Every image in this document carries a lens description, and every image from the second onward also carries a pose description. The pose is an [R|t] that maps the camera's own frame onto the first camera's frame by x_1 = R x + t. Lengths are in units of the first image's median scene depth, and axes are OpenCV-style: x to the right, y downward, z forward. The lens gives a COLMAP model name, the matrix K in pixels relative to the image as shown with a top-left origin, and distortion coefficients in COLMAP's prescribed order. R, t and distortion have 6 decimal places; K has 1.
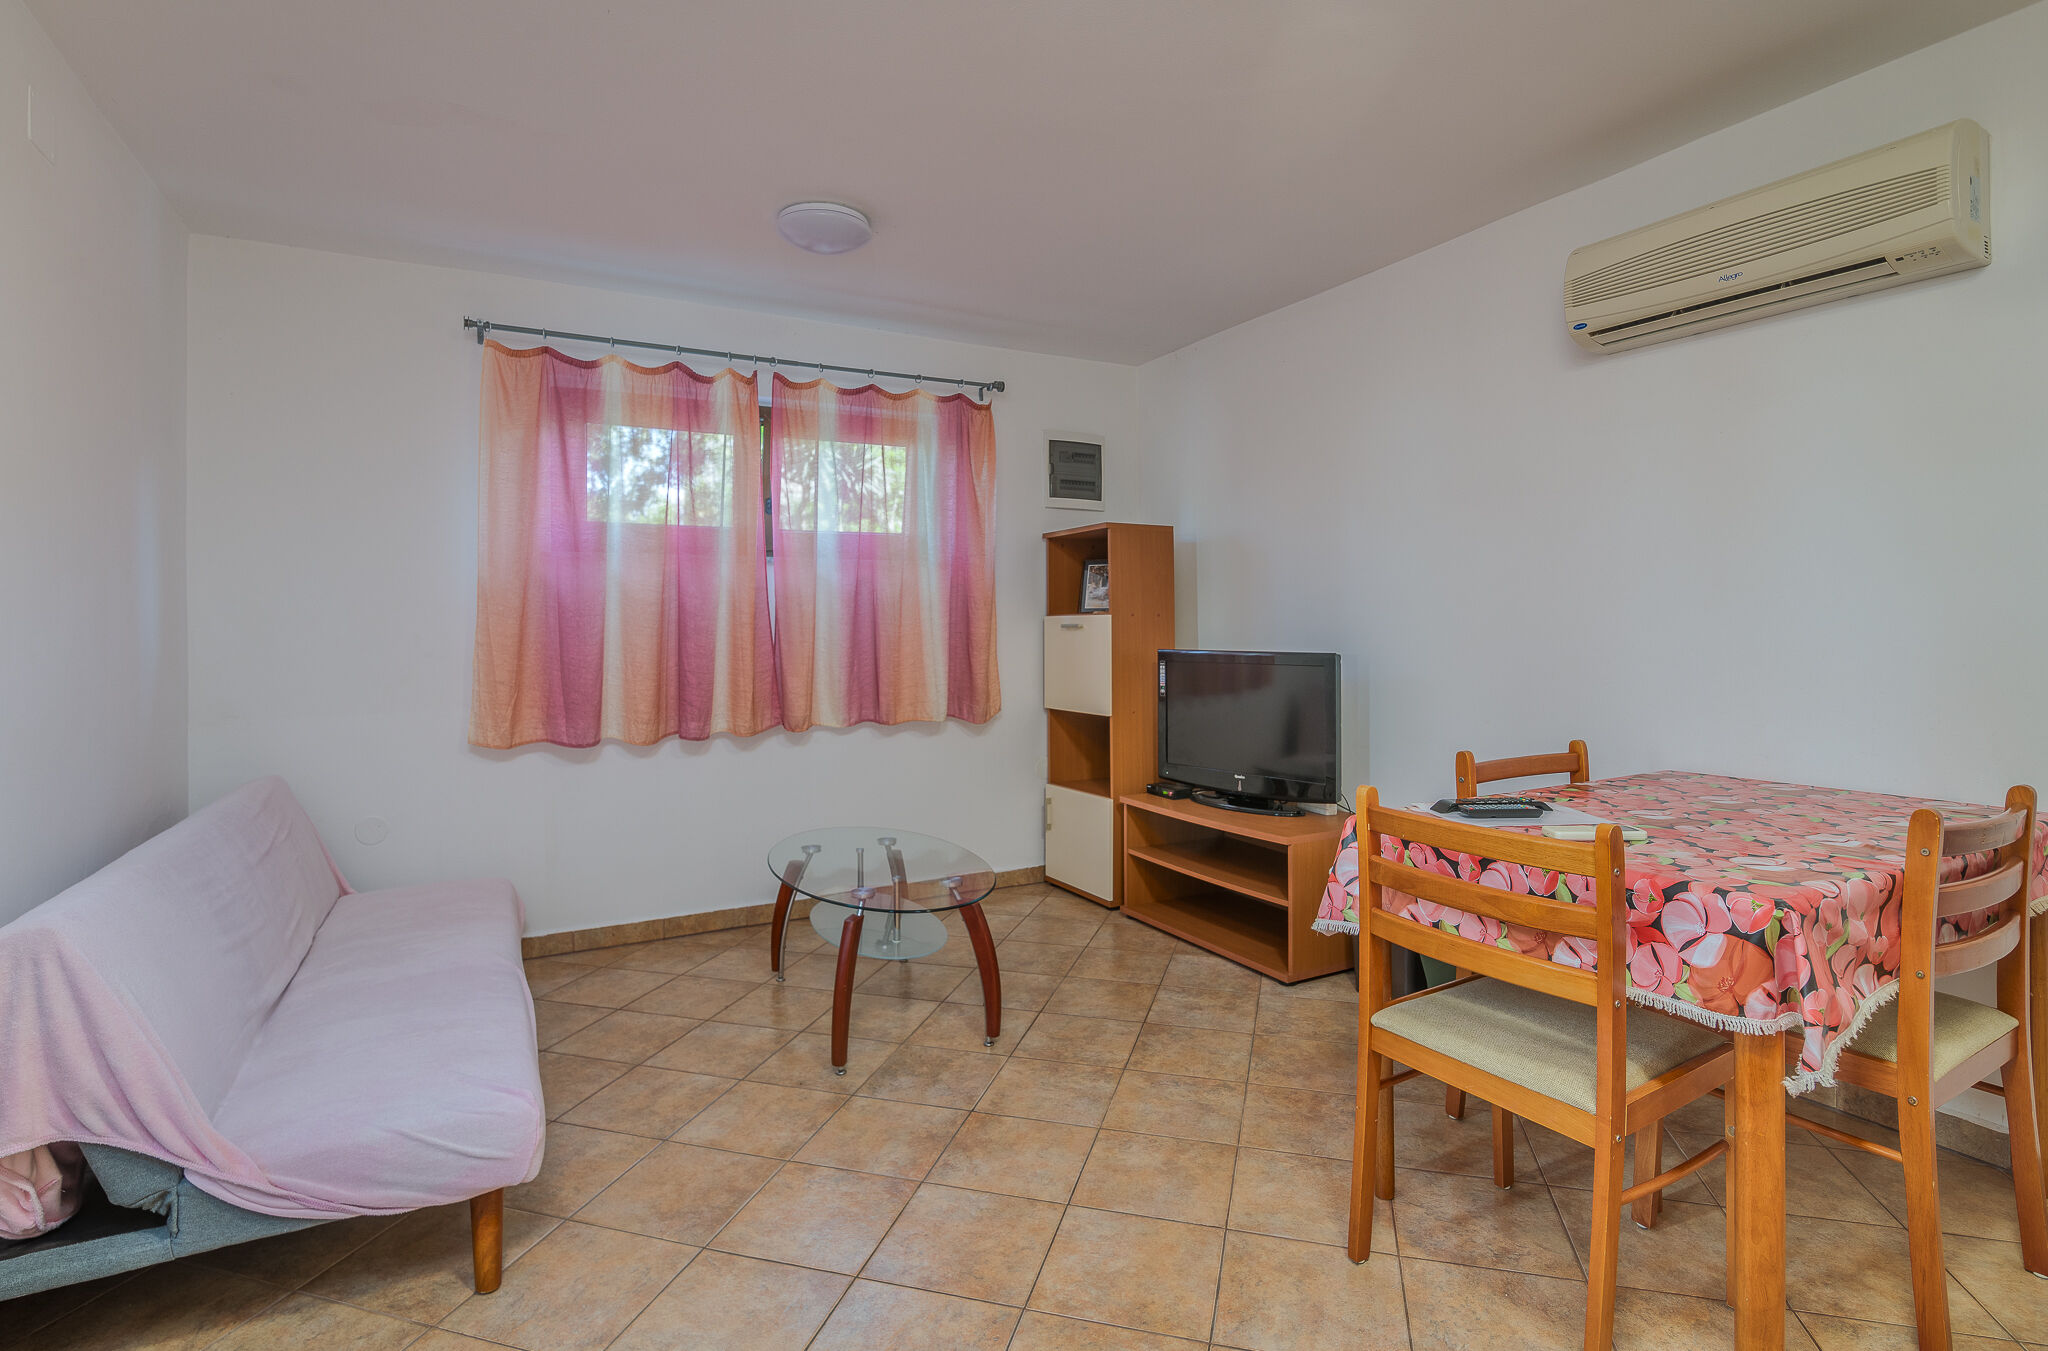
lens RADIAL K [[1025.5, 0, 1029.2], [0, 1025.5, 628.1], [0, 0, 1]] dist [0.000209, 0.000358]
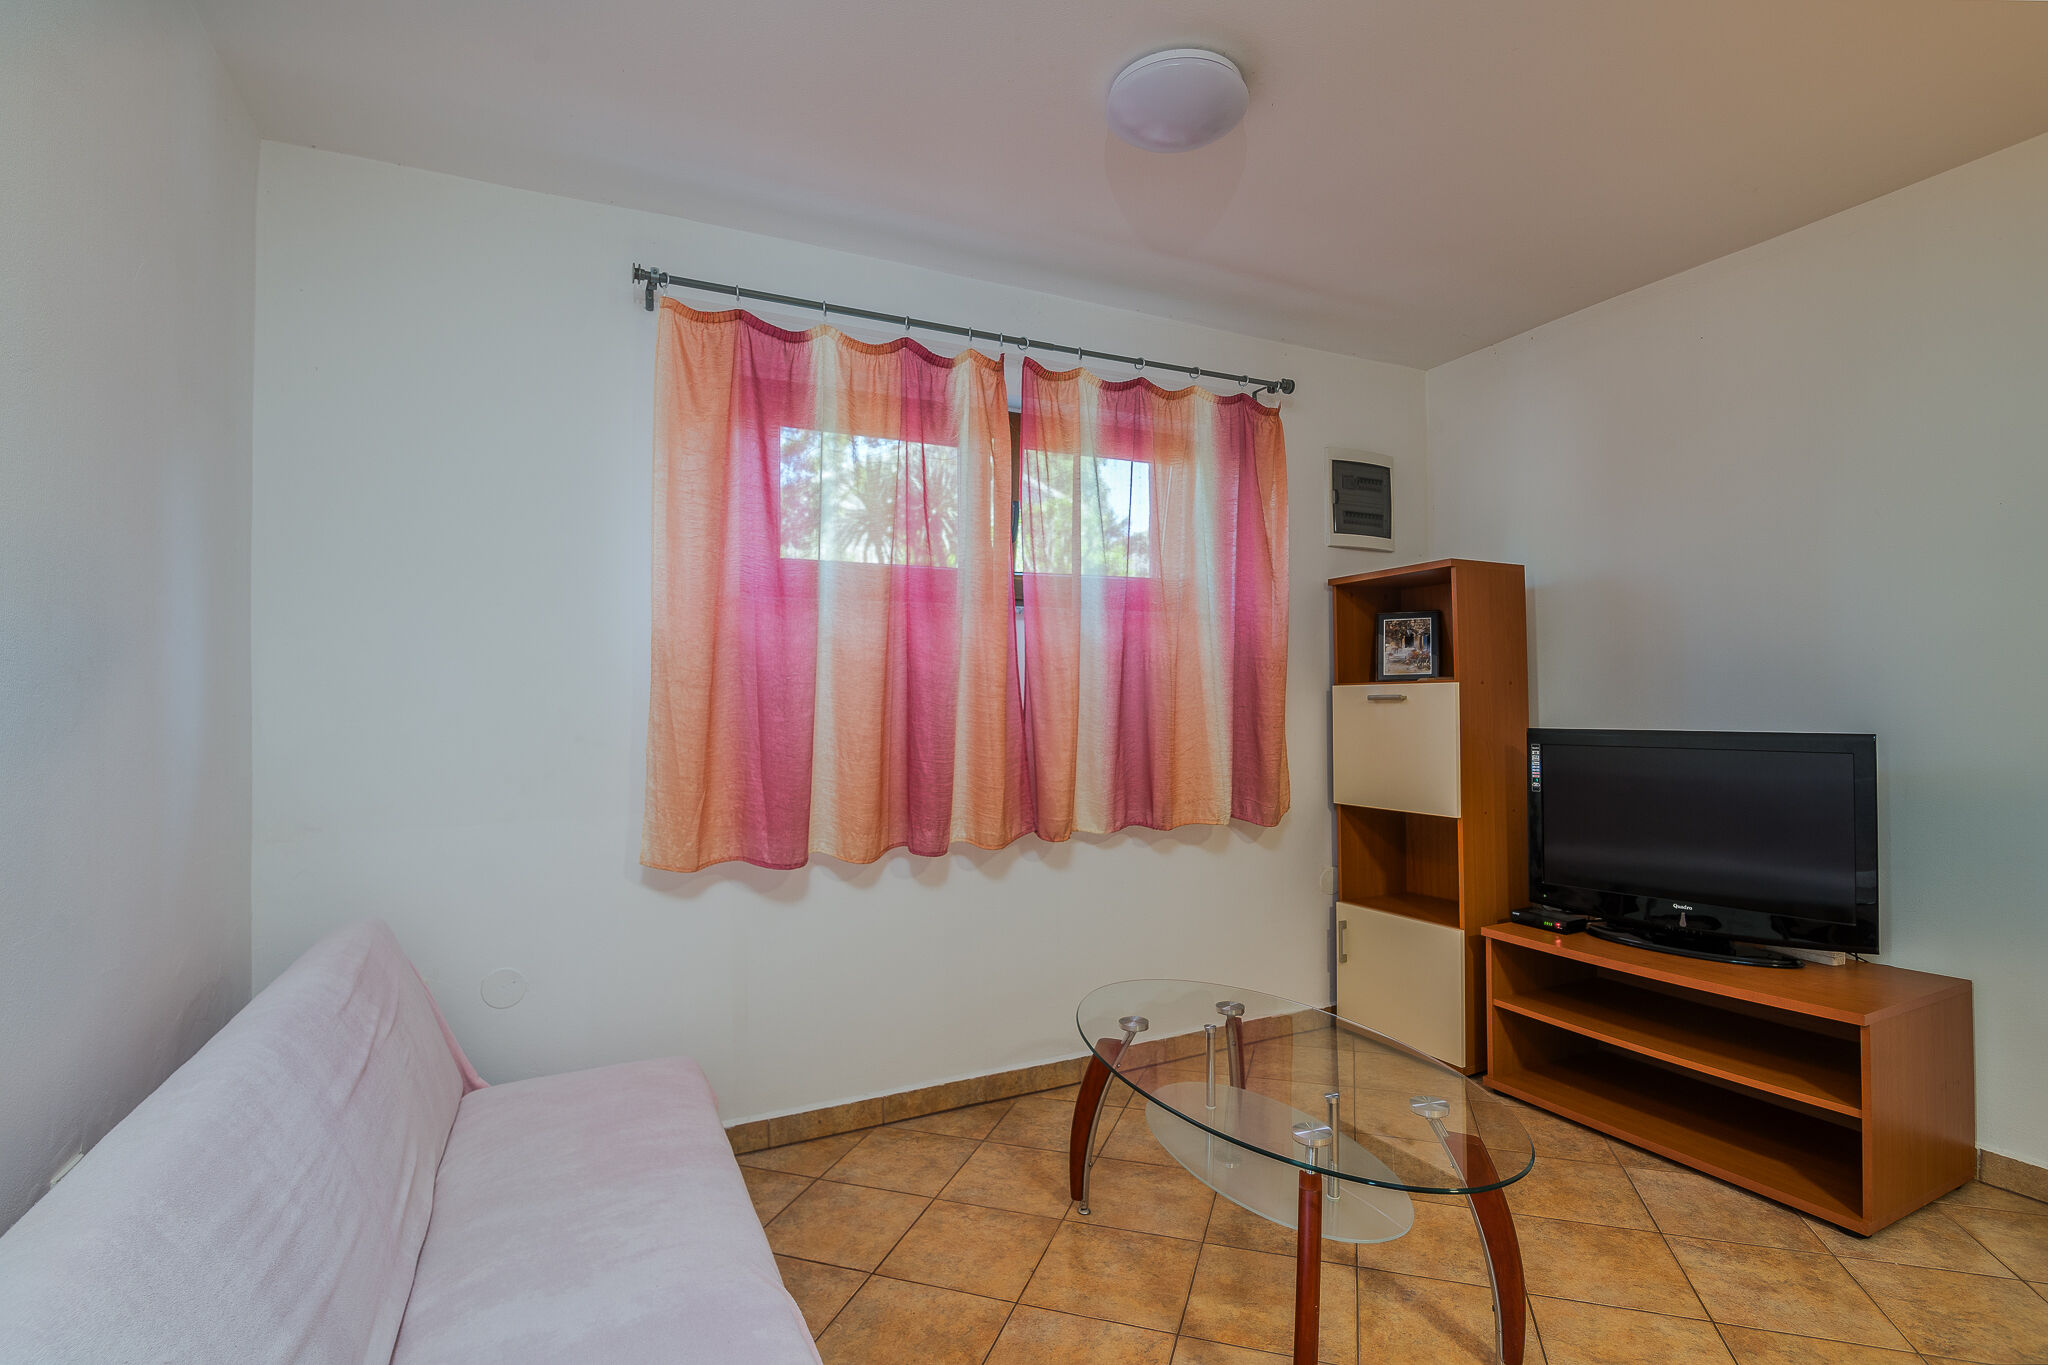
lens RADIAL K [[984.9, 0, 1027.6], [0, 984.9, 692.5], [0, 0, 1]] dist [-0.001609, 0.000134]
pose [[0.999015, -0.004647, -0.044130, -0.212832], [0.004124, 0.999920, -0.011930, 0.002014], [0.044182, 0.011736, 0.998955, 0.285039]]
